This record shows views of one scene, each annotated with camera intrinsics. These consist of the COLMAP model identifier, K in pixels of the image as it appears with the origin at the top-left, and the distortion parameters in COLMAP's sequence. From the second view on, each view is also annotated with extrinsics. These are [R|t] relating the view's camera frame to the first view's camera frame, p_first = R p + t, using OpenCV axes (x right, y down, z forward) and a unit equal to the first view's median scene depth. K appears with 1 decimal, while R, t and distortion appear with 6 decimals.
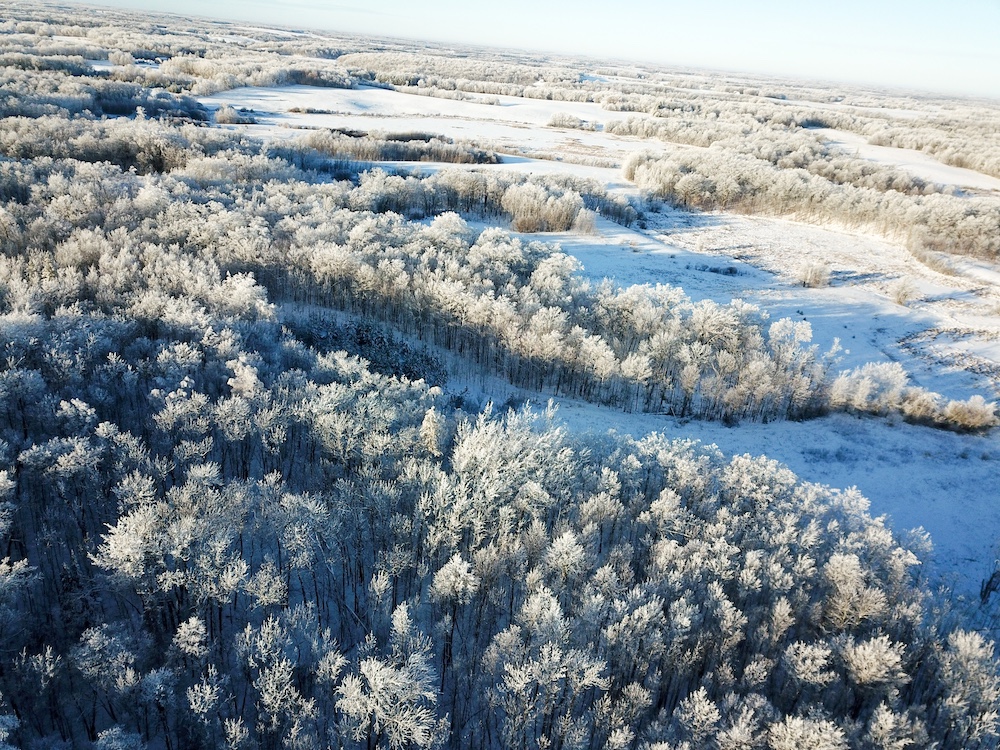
lens RADIAL K [[756.0, 0, 493.4], [0, 756.0, 375.7], [0, 0, 1]] dist [0.019369, -0.011861]
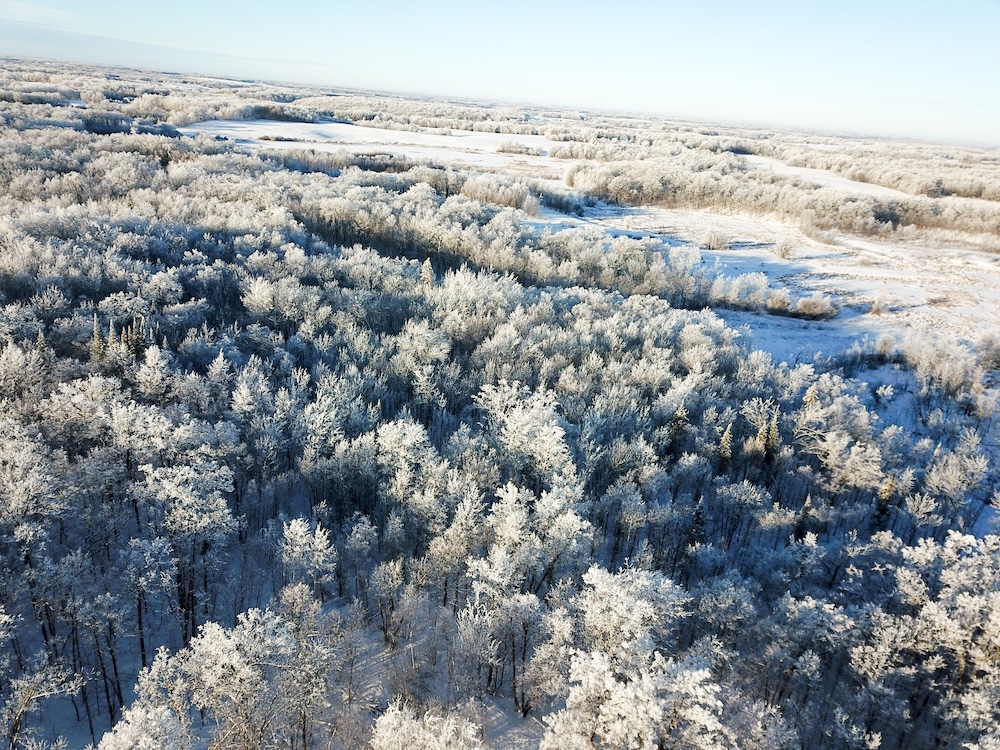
lens RADIAL K [[756.0, 0, 493.4], [0, 756.0, 375.7], [0, 0, 1]] dist [0.019369, -0.011861]
pose [[0.997839, -0.031370, 0.057732, -0.010879], [0.034532, 0.997910, -0.054616, 0.086346], [-0.055898, 0.056492, 0.996837, -0.118717]]
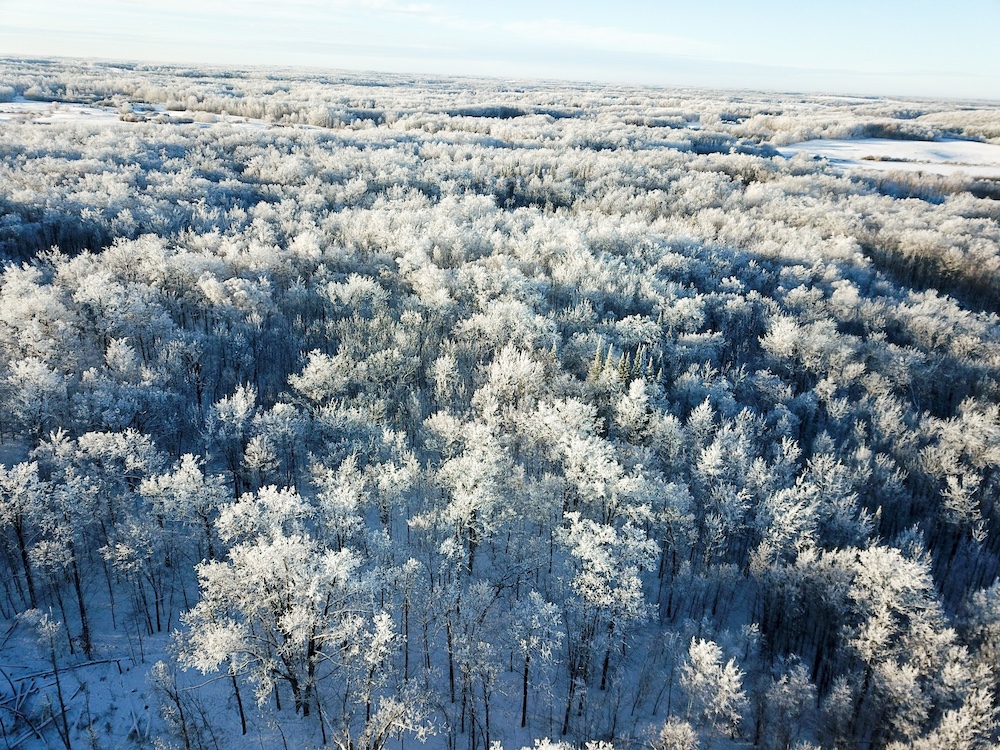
lens RADIAL K [[756.0, 0, 493.4], [0, 756.0, 375.7], [0, 0, 1]] dist [0.019369, -0.011861]
pose [[0.785442, 0.168370, -0.595594, -0.004244], [-0.217036, 0.976109, -0.010278, 0.073217], [0.579634, 0.137338, 0.803220, -0.087909]]
